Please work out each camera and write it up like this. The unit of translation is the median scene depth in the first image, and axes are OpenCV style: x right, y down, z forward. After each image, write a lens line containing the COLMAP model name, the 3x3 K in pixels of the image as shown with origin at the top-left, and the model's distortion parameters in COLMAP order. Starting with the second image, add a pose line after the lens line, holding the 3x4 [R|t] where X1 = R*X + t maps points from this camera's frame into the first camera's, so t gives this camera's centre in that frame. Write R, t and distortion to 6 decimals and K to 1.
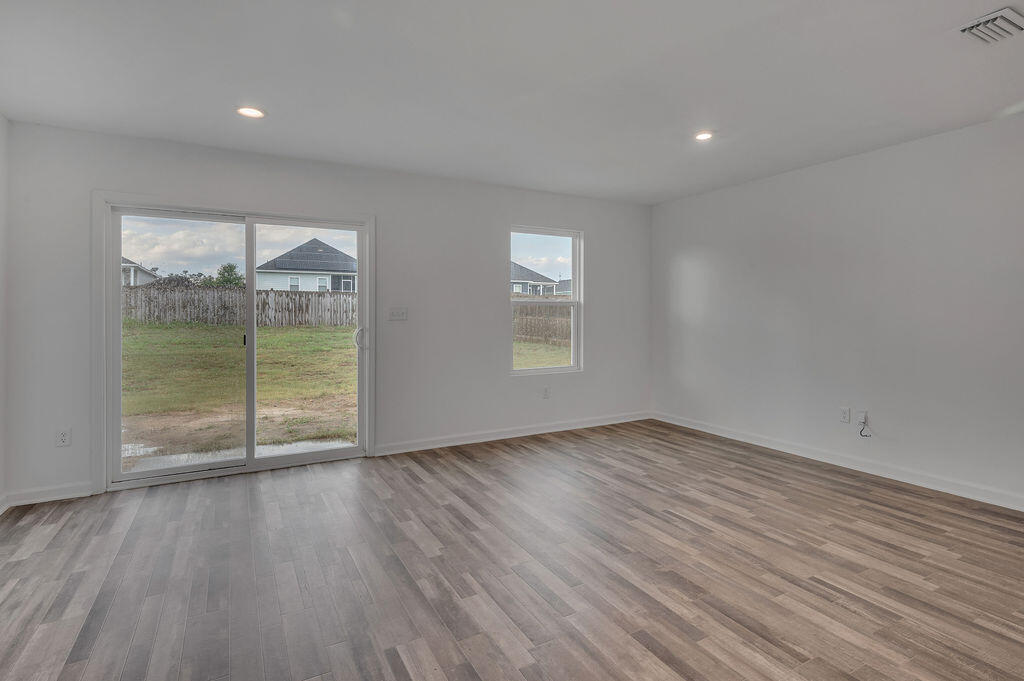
lens RADIAL K [[510.2, 0, 518.2], [0, 510.2, 305.4], [0, 0, 1]] dist [-0.001385, -0.000144]
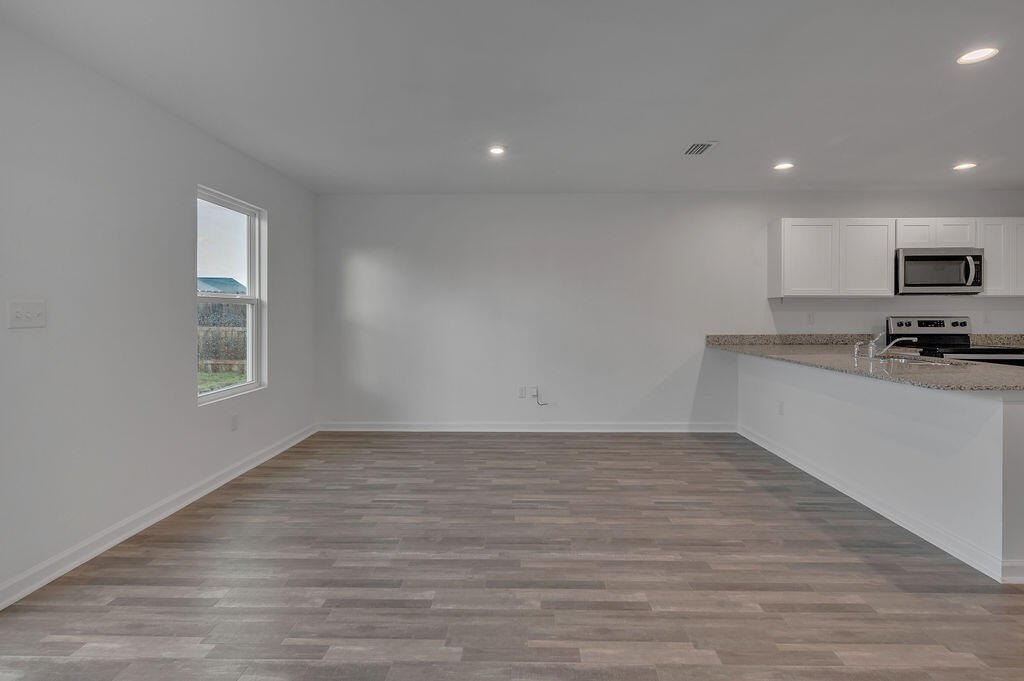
lens RADIAL K [[498.3, 0, 519.0], [0, 498.3, 311.5], [0, 0, 1]] dist [-0.001188, -0.000393]
pose [[0.508627, 0.002046, 0.860985, -0.595673], [-0.011224, 0.999928, 0.004254, 0.007311], [-0.860914, -0.011827, 0.508613, 0.480262]]
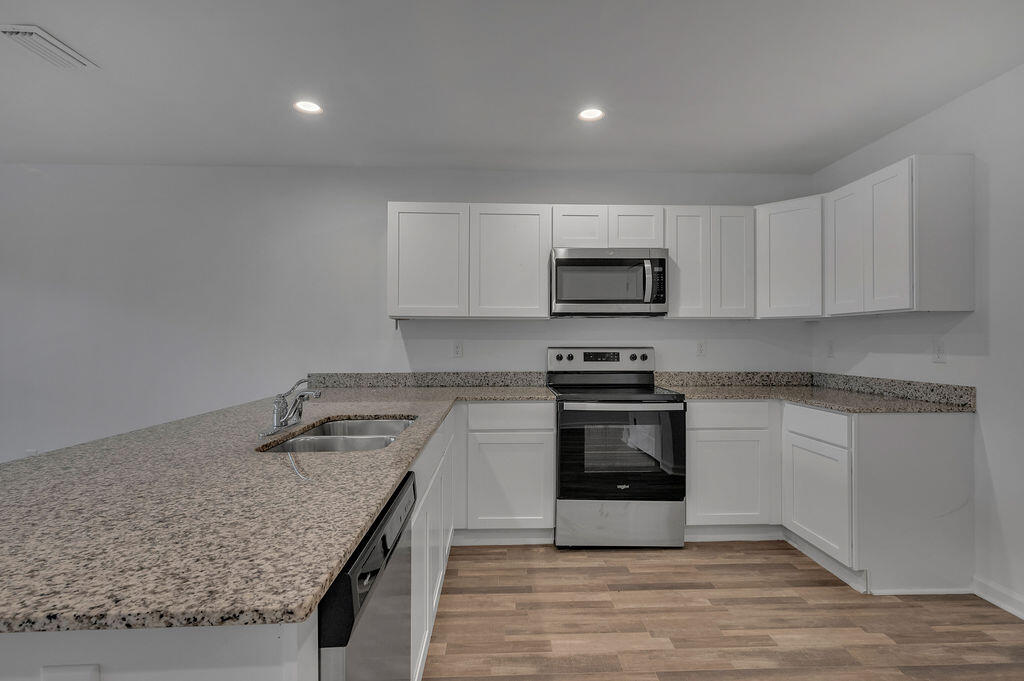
lens RADIAL K [[484.4, 0, 515.7], [0, 484.4, 338.0], [0, 0, 1]] dist [0.000194, -0.000058]
pose [[0.458797, 0.005067, 0.888526, 0.372759], [-0.013375, 0.999910, 0.001204, -0.003575], [-0.888440, -0.012436, 0.458824, -0.146404]]
